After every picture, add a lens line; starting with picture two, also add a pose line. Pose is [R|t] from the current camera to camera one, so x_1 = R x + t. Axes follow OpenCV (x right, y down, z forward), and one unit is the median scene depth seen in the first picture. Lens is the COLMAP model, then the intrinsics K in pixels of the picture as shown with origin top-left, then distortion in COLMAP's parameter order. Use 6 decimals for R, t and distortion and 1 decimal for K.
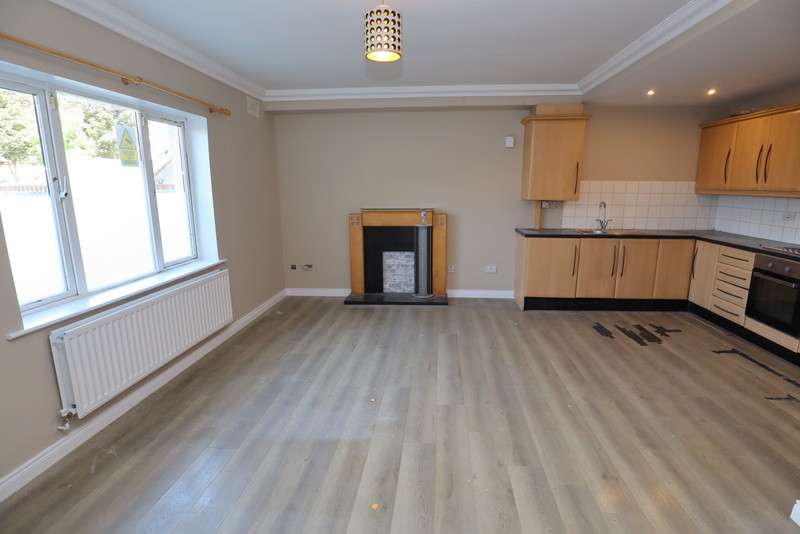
lens RADIAL K [[403.6, 0, 400.0], [0, 403.6, 267.0], [0, 0, 1]] dist [-0.023899, 0.002055]
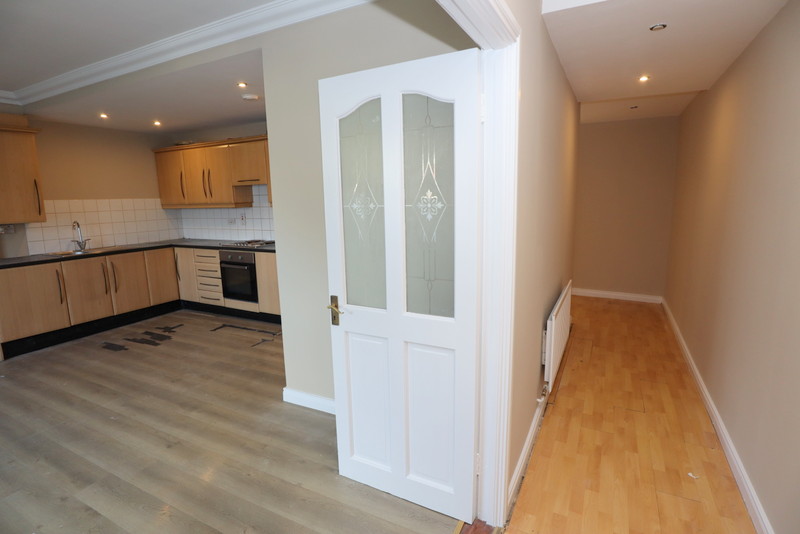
lens RADIAL K [[414.9, 0, 400.0], [0, 414.9, 267.0], [0, 0, 1]] dist [-0.023159, 0.001890]
pose [[0.387520, -0.159587, 0.907943, -0.124338], [0.208311, 0.974586, 0.082391, 0.030915], [-0.898017, 0.157207, 0.410916, -0.097954]]
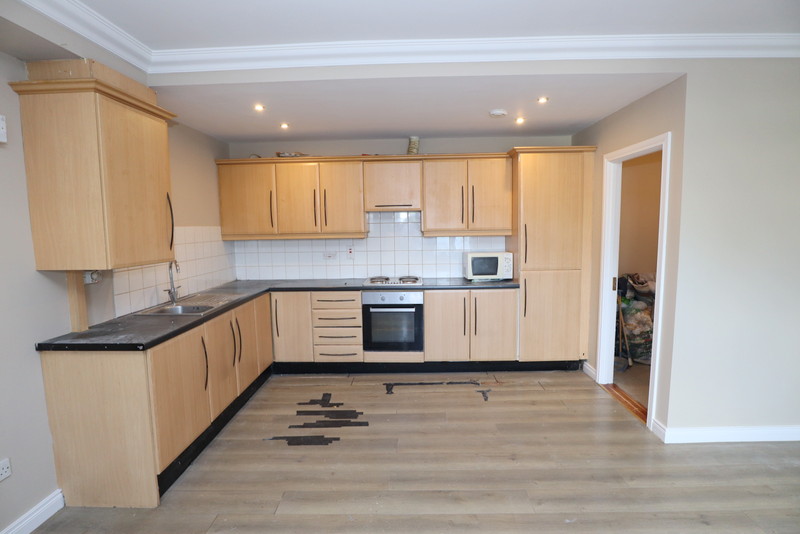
lens RADIAL K [[414.9, 0, 400.0], [0, 414.9, 267.0], [0, 0, 1]] dist [-0.023159, 0.001890]
pose [[-0.066410, -0.099449, 0.992824, -0.190059], [0.218953, 0.969316, 0.111740, -0.187911], [-0.973473, 0.224802, -0.042597, 0.883790]]
